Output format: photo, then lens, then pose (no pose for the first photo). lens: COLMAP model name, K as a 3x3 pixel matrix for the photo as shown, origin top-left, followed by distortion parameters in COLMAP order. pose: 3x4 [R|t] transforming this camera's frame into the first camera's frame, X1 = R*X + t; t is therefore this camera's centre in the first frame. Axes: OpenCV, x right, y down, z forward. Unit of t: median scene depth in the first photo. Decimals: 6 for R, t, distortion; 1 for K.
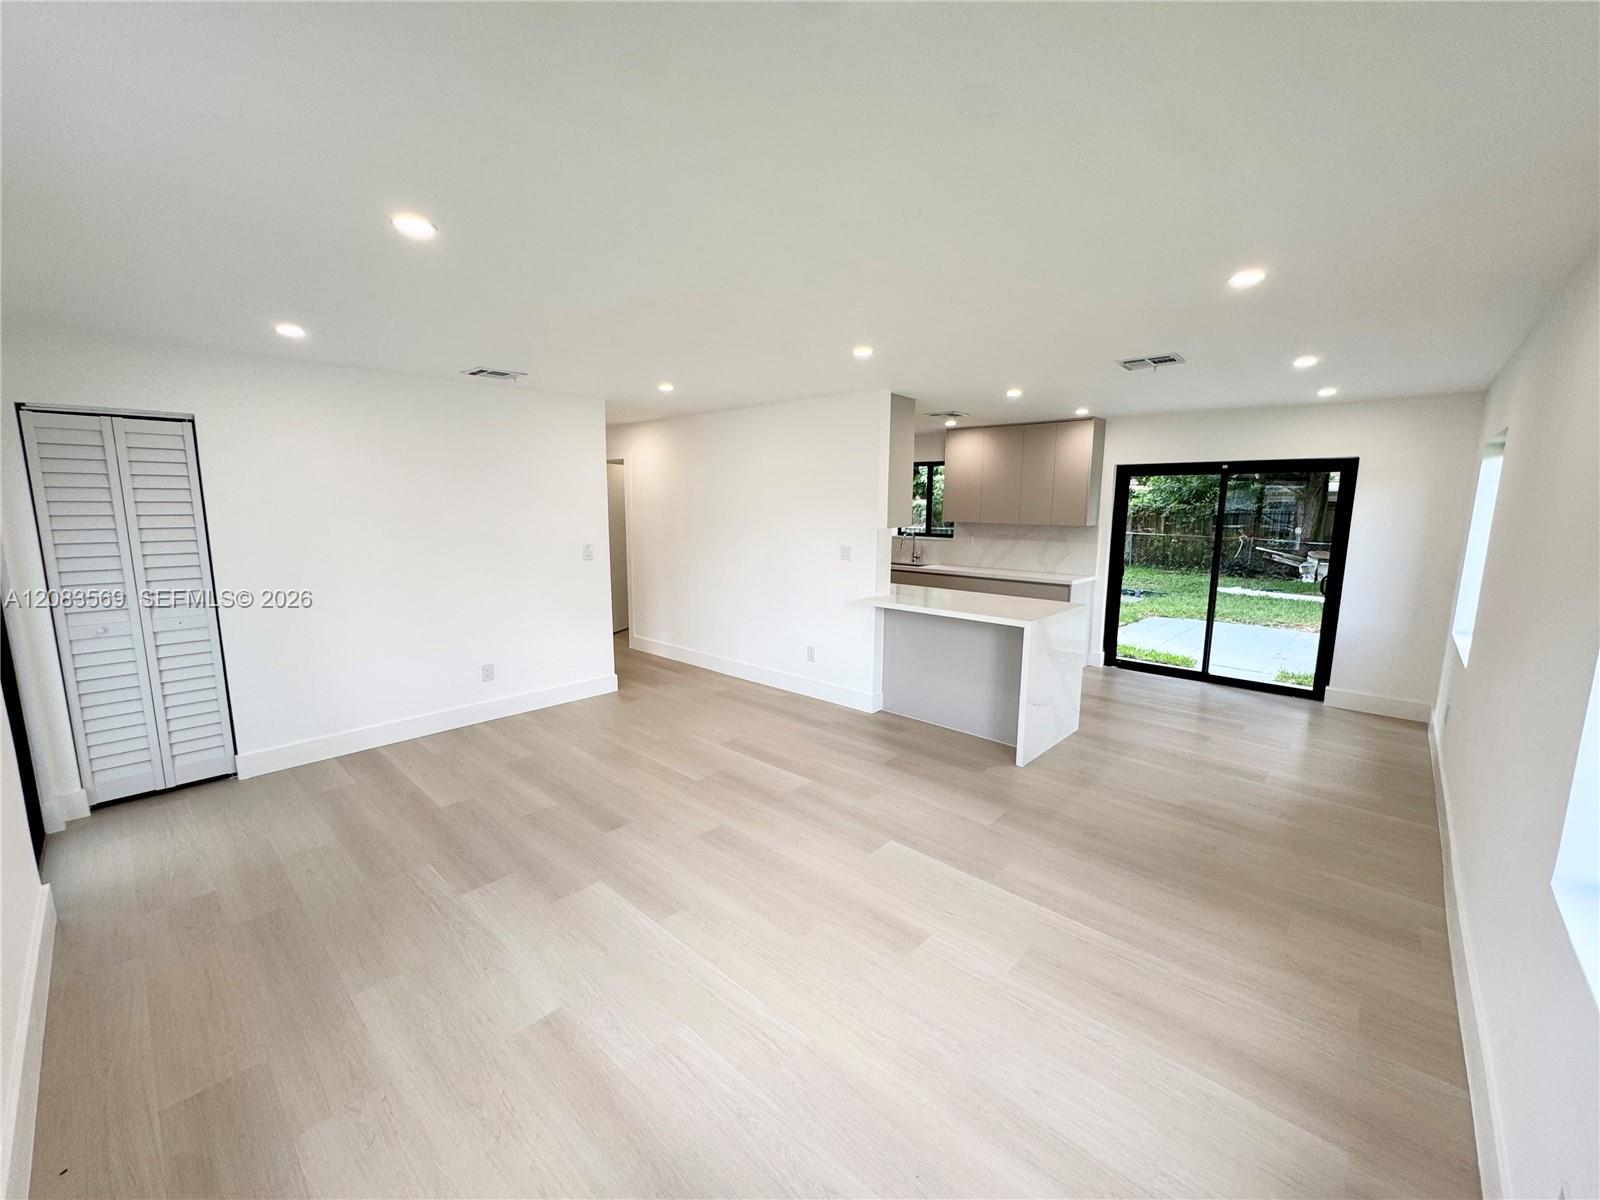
lens RADIAL K [[641.3, 0, 800.0], [0, 641.3, 600.0], [0, 0, 1]] dist [-0.003066, 0.000048]
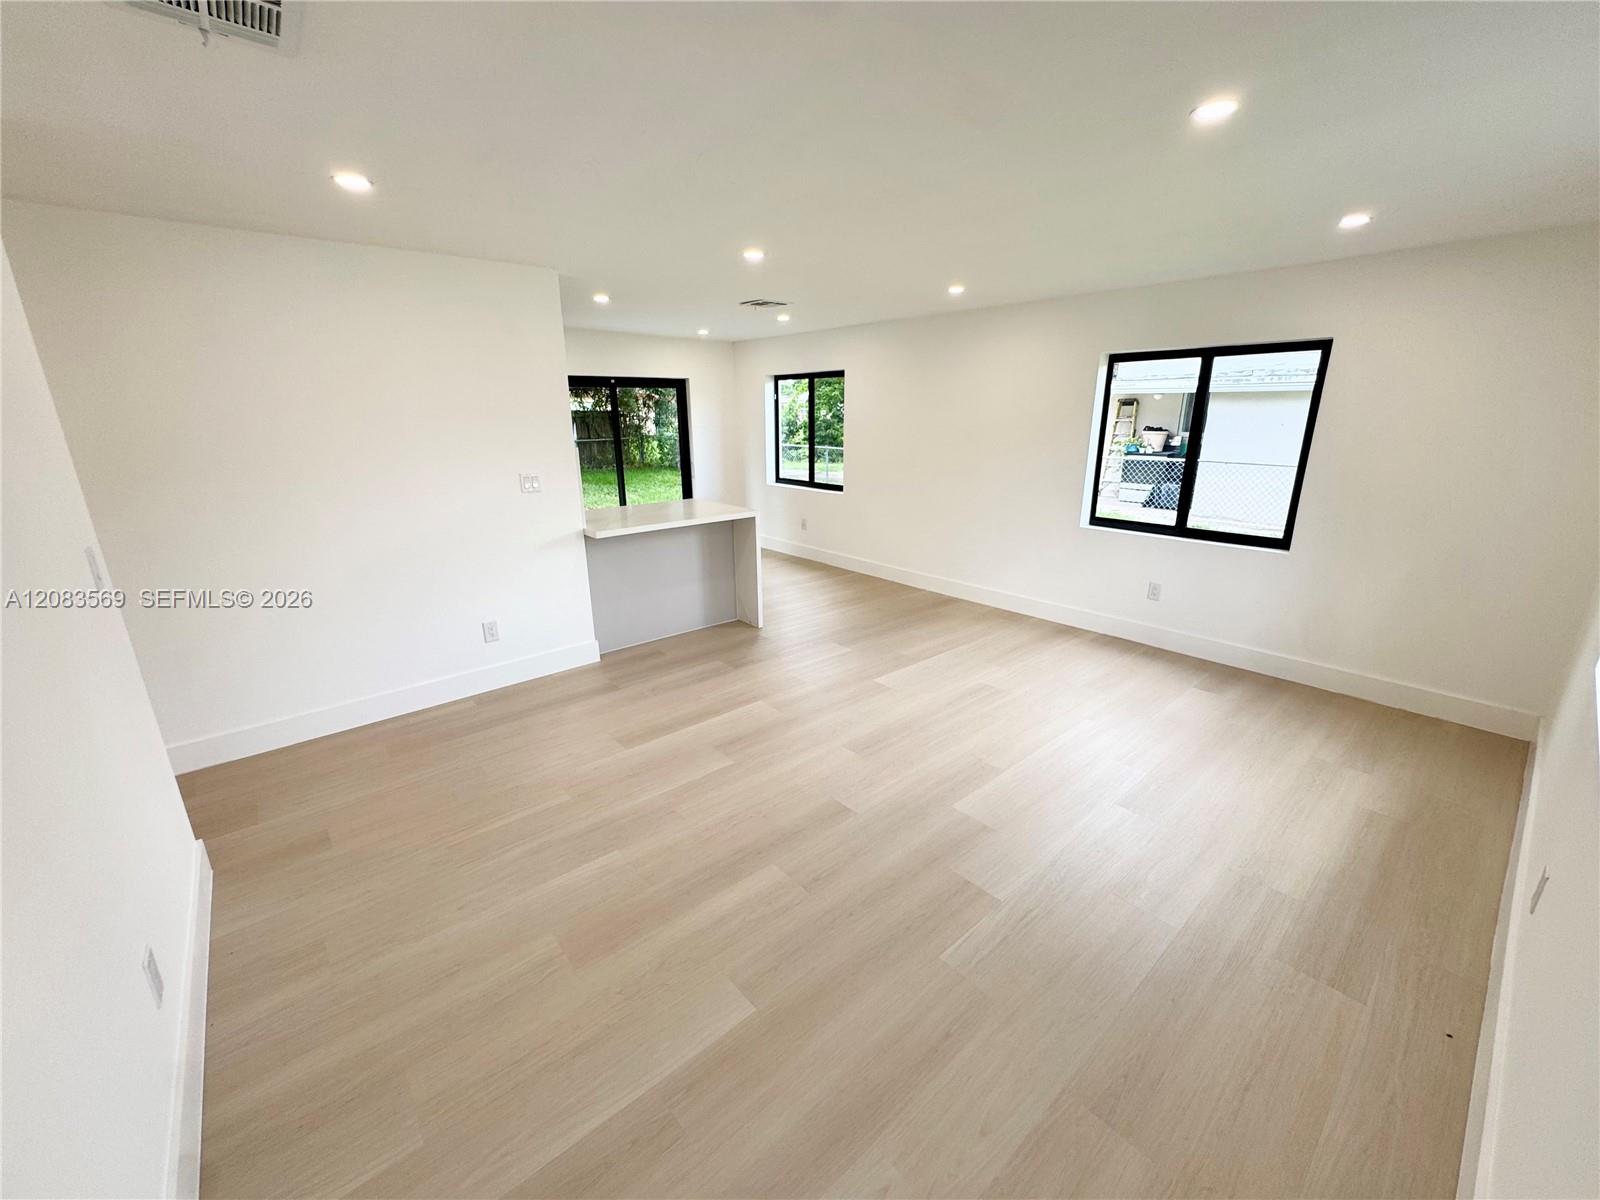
lens RADIAL K [[641.3, 0, 800.0], [0, 641.3, 600.0], [0, 0, 1]] dist [-0.003066, 0.000048]
pose [[0.115363, -0.289873, 0.950087, -0.595875], [0.159128, 0.949513, 0.270376, -0.086584], [-0.980495, 0.119994, 0.155666, 0.518165]]
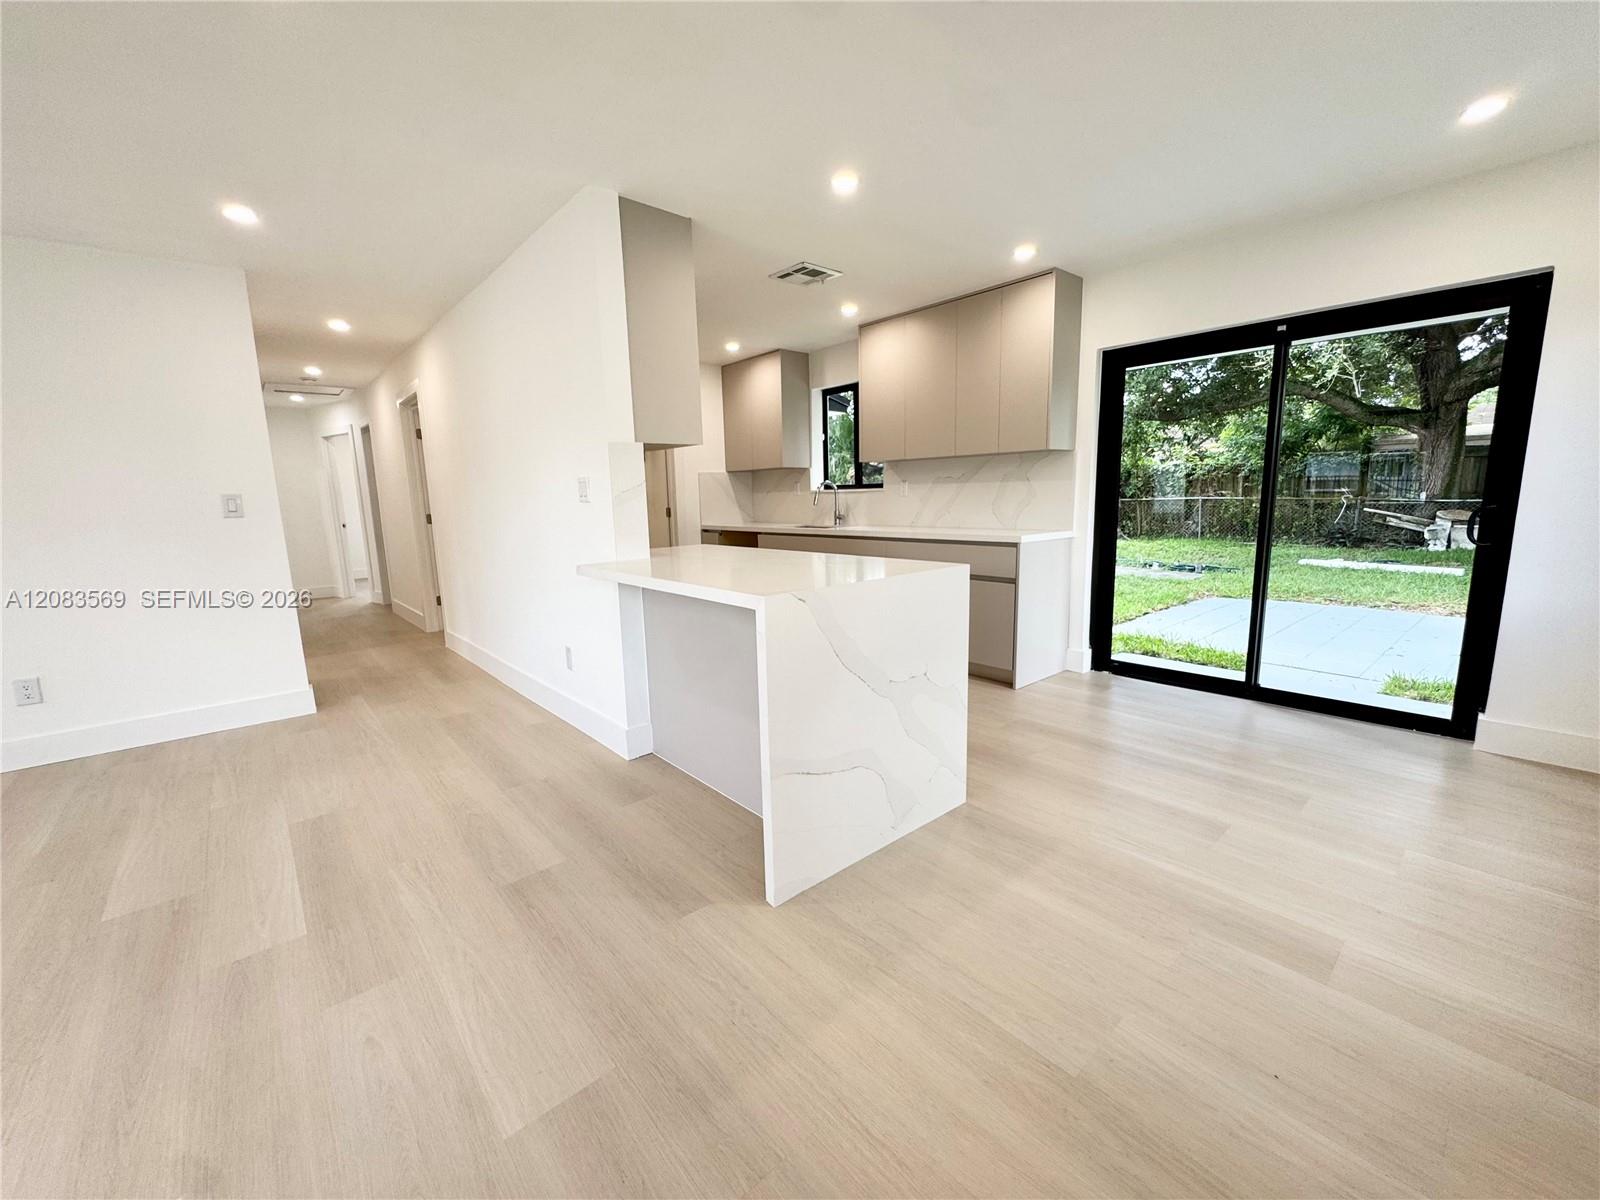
lens RADIAL K [[641.3, 0, 800.0], [0, 641.3, 600.0], [0, 0, 1]] dist [-0.003066, 0.000048]
pose [[0.993690, -0.014404, -0.111235, 0.300975], [0.016131, 0.999763, 0.014642, 0.020637], [0.110998, -0.016344, 0.993686, 0.385567]]
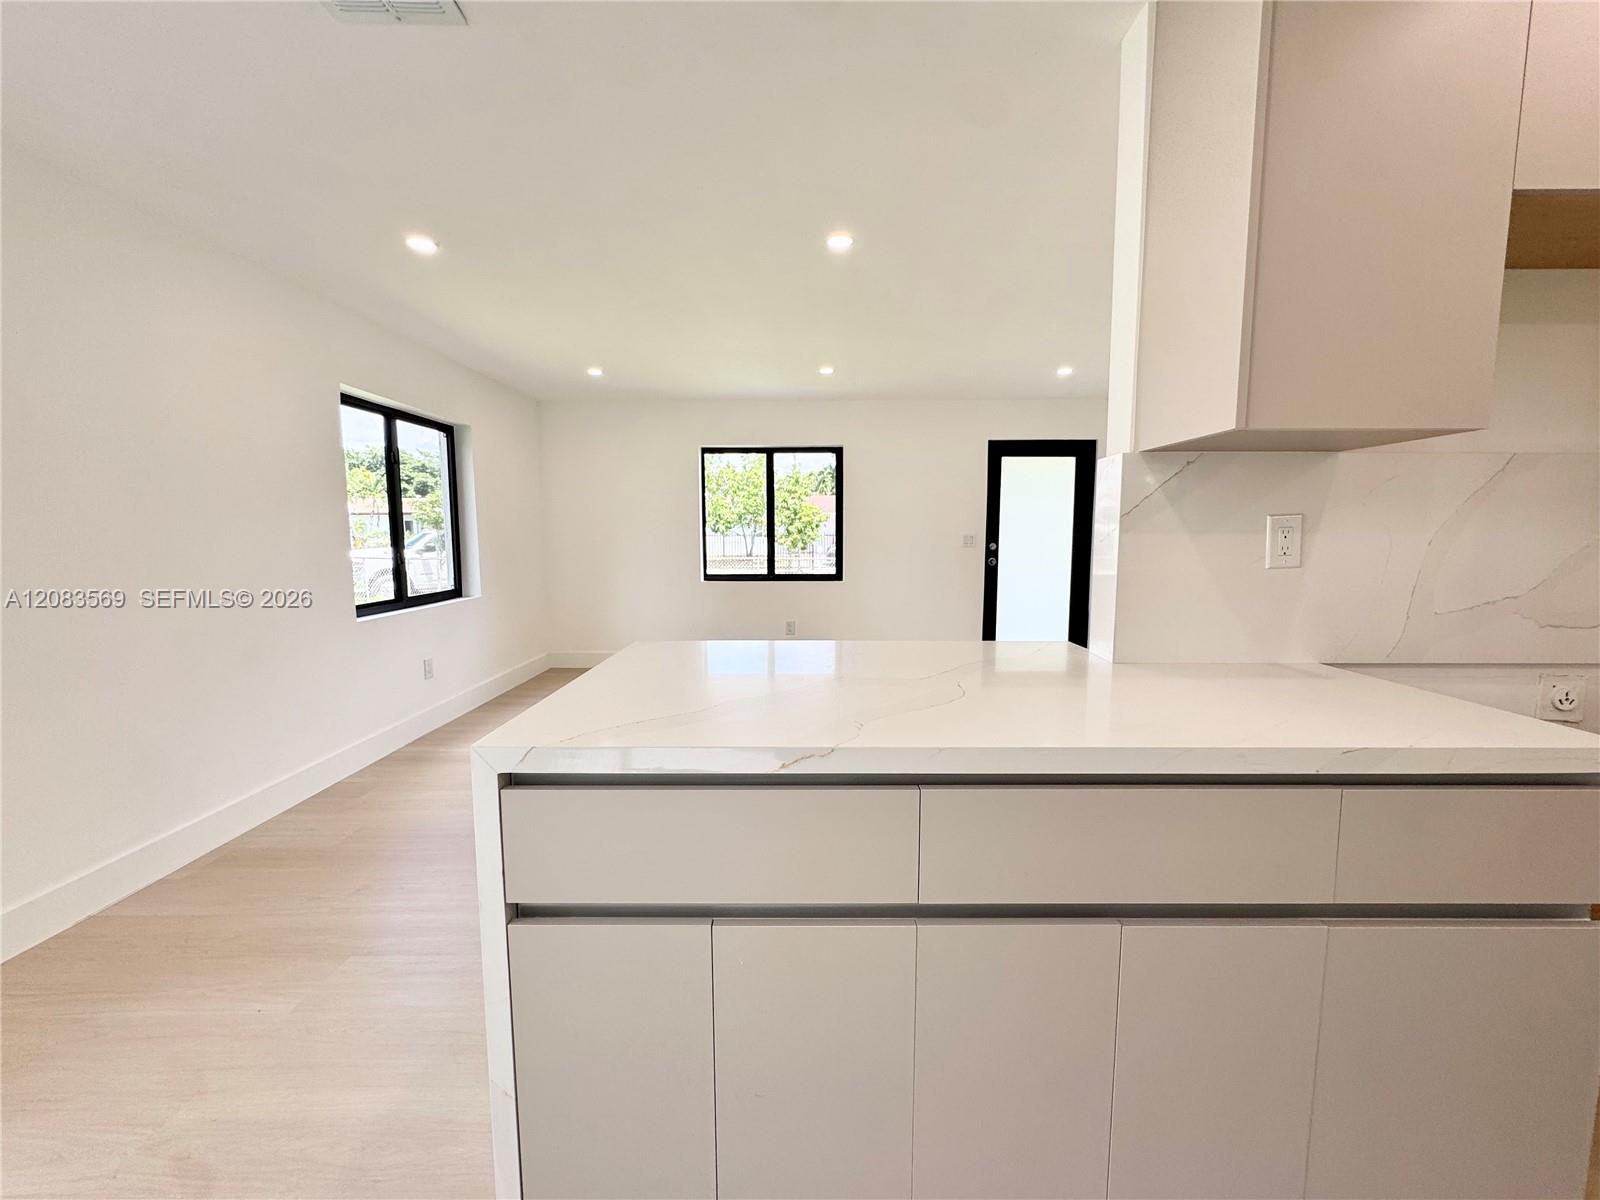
lens RADIAL K [[645.2, 0, 797.8], [0, 645.2, 594.3], [0, 0, 1]] dist [-0.007443, 0.000136]
pose [[-0.739270, 0.060060, -0.670726, 0.412995], [-0.104291, 0.973786, 0.202147, -0.079020], [0.665285, 0.219391, -0.713627, 0.987652]]
